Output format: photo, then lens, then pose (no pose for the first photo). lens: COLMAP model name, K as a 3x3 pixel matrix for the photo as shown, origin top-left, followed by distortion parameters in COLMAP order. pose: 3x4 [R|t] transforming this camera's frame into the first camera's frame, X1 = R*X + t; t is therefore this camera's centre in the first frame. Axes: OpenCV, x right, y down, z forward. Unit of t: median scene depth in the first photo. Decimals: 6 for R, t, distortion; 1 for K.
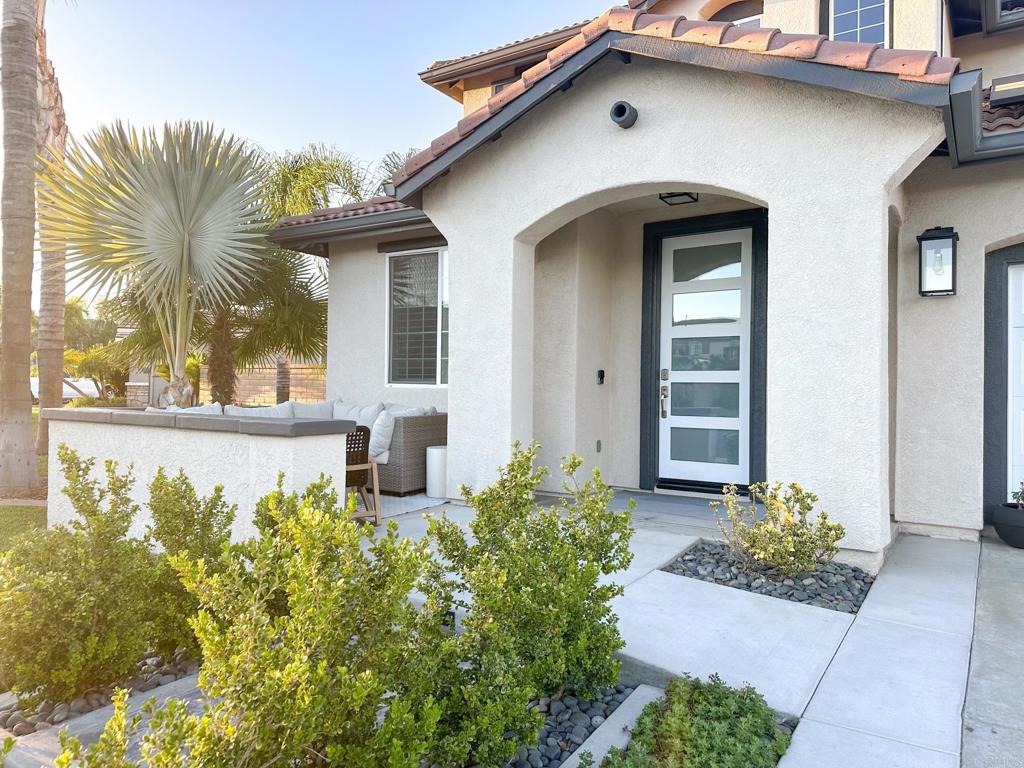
lens RADIAL K [[721.6, 0, 507.1], [0, 721.6, 380.3], [0, 0, 1]] dist [0.033277, -0.039026]
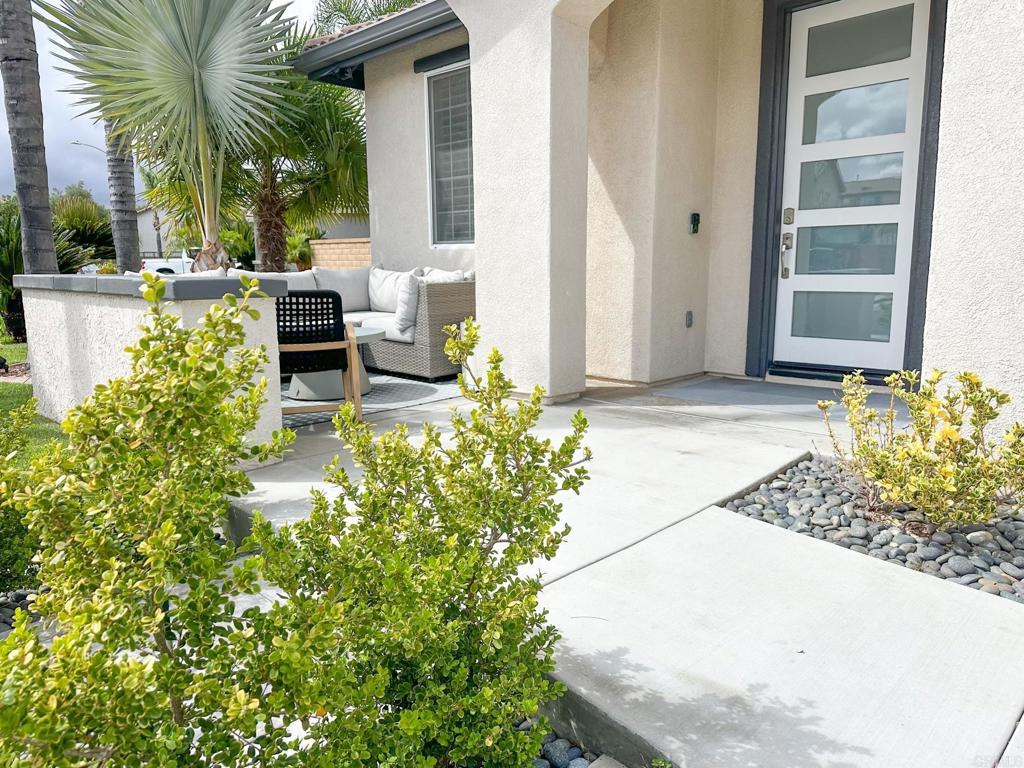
lens RADIAL K [[721.6, 0, 516.1], [0, 721.6, 387.9], [0, 0, 1]] dist [0.033277, -0.039026]
pose [[0.980360, 0.012706, -0.196809, 0.098967], [0.022375, 0.984314, 0.175001, 0.027251], [0.195945, -0.175968, 0.964697, 0.230733]]
